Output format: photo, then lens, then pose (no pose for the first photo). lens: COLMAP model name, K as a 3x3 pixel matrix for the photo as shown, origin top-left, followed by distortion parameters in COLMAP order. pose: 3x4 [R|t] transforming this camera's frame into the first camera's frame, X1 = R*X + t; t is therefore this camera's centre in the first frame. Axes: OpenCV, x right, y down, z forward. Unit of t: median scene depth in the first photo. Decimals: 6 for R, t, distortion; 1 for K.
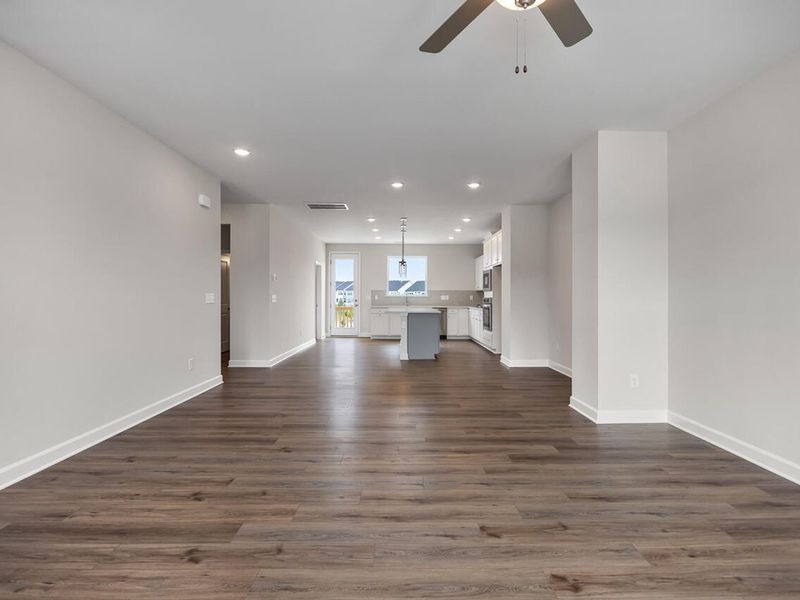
lens RADIAL K [[411.2, 0, 436.2], [0, 411.2, 297.2], [0, 0, 1]] dist [-0.009087, -0.000514]
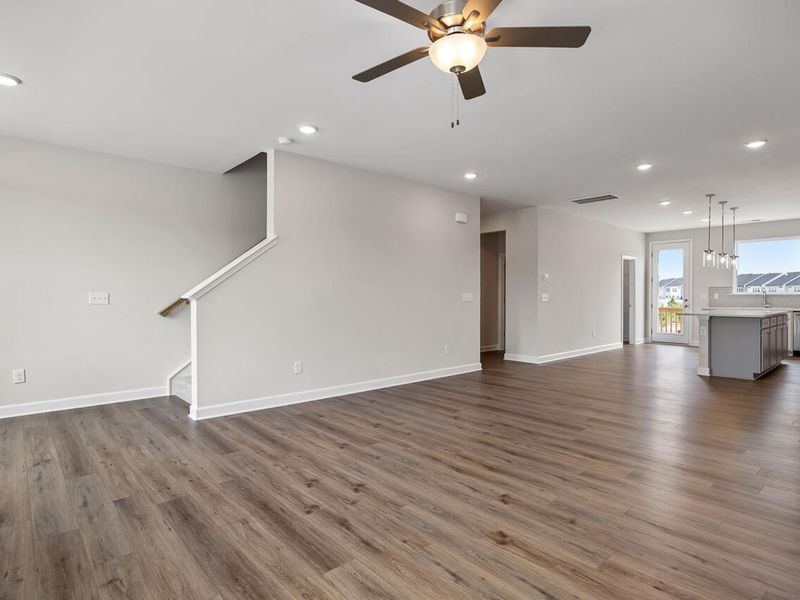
lens RADIAL K [[466.4, 0, 400.0], [0, 466.4, 300.0], [0, 0, 1]] dist [0.000090, 0.000540]
pose [[0.639173, 0.004588, -0.769049, 0.696994], [0.001991, 0.999969, 0.007620, -0.001450], [0.769060, -0.006401, 0.639144, -0.051422]]
